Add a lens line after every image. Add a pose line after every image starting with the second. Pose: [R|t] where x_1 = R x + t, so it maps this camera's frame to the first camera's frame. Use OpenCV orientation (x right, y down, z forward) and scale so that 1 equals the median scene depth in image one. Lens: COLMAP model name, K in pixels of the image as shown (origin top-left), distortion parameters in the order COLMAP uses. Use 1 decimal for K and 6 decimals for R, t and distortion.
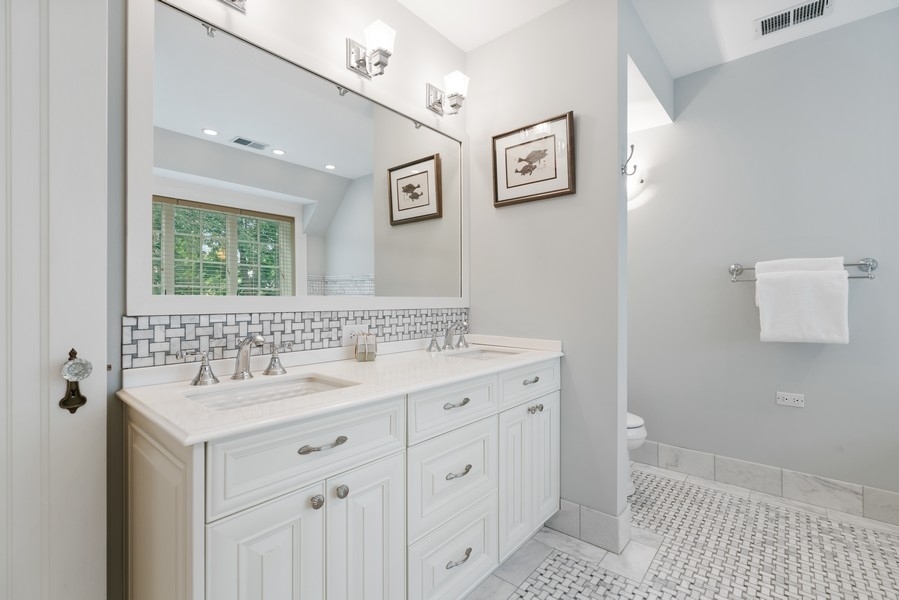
lens RADIAL K [[404.4, 0, 446.1], [0, 404.4, 296.1], [0, 0, 1]] dist [-0.002240, -0.000086]
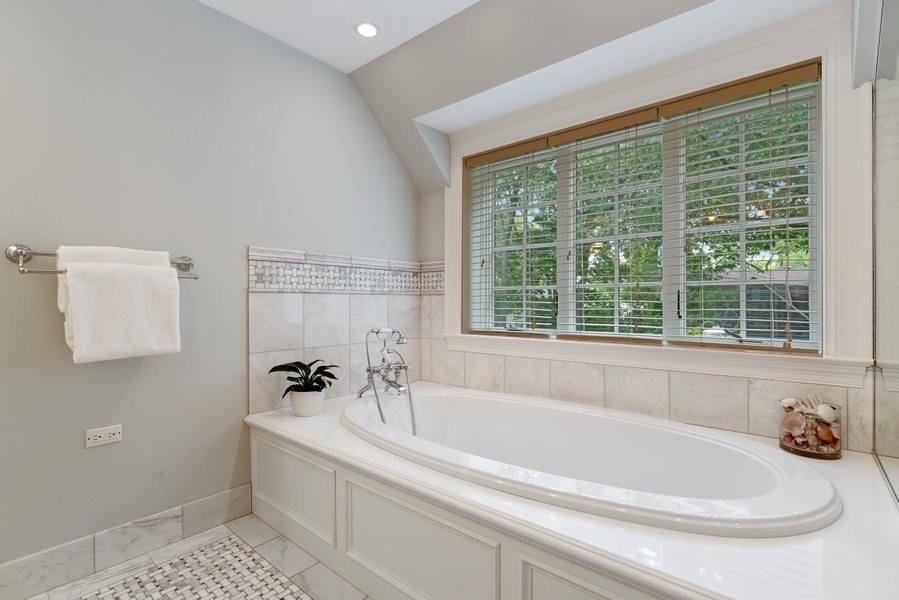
lens RADIAL K [[419.4, 0, 447.4], [0, 419.4, 302.6], [0, 0, 1]] dist [-0.004160, 0.000329]
pose [[-0.000819, -0.005487, 0.999985, 0.086564], [-0.002674, 0.999981, 0.005485, 0.004435], [-0.999996, -0.002670, -0.000834, 0.392023]]
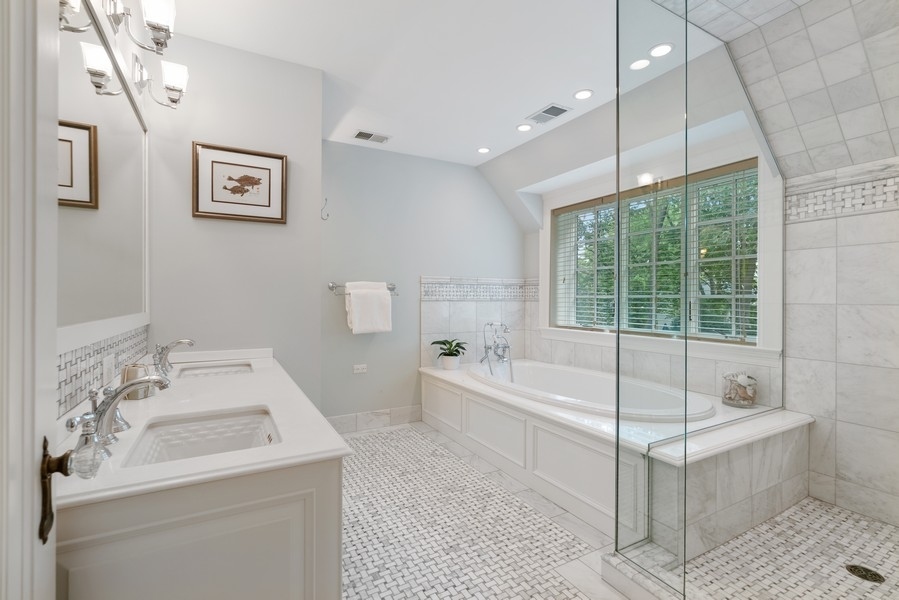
lens RADIAL K [[414.4, 0, 449.5], [0, 414.4, 300.0], [0, 0, 1]] dist [-0.000262, 0.000010]
pose [[0.347912, -0.008419, 0.937489, -0.604363], [-0.005238, 0.999927, 0.010924, -0.040166], [-0.937512, -0.008711, 0.347843, 0.102440]]
